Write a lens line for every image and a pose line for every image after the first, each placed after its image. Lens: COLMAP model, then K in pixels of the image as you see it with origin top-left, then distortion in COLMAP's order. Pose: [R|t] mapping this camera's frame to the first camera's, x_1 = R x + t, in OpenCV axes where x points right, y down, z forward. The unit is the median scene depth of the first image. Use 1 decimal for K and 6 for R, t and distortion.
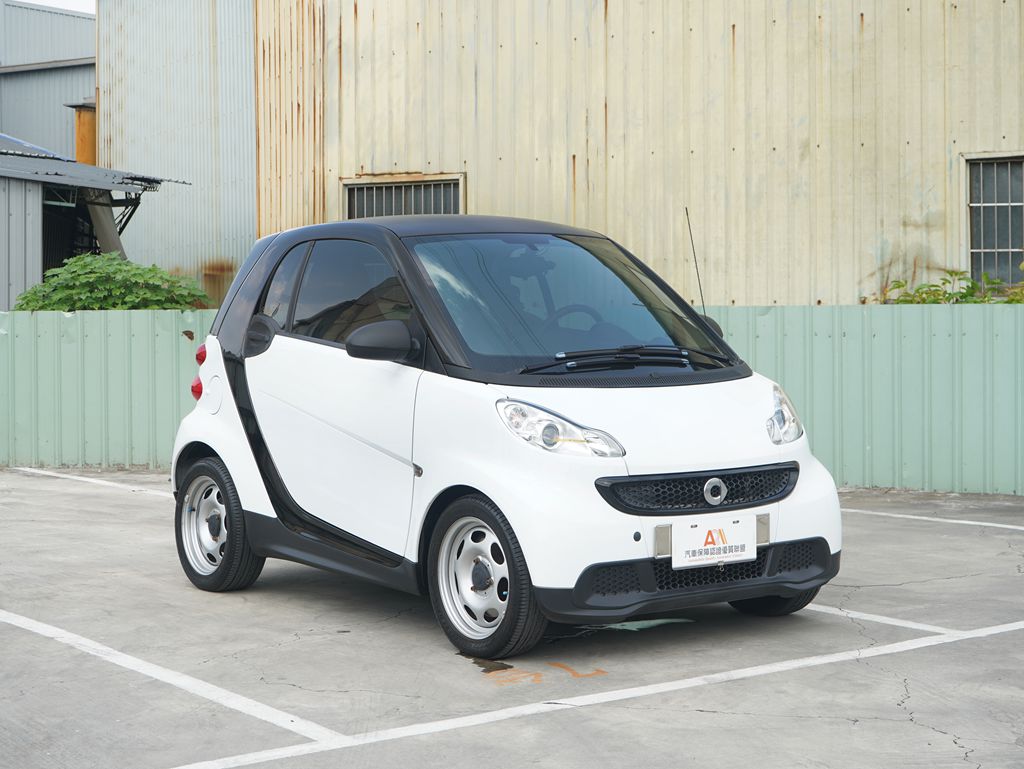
lens RADIAL K [[1645.7, 0, 512.0], [0, 1645.7, 384.5], [0, 0, 1]] dist [-0.041377, 0.001497]
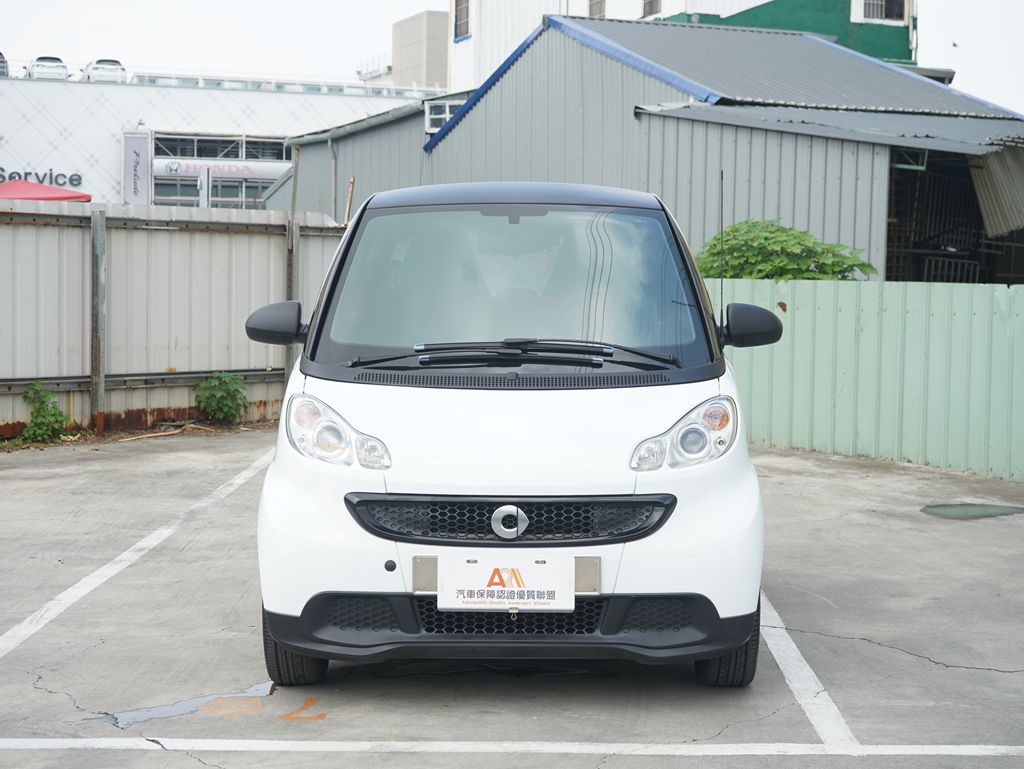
lens RADIAL K [[1665.3, 0, 512.0], [0, 1665.3, 384.5], [0, 0, 1]] dist [-0.006044, -0.016286]
pose [[0.840419, 0.053082, -0.539332, 0.171659], [-0.041814, 0.998576, 0.033124, -0.009223], [0.540322, -0.005286, 0.841442, 0.092576]]
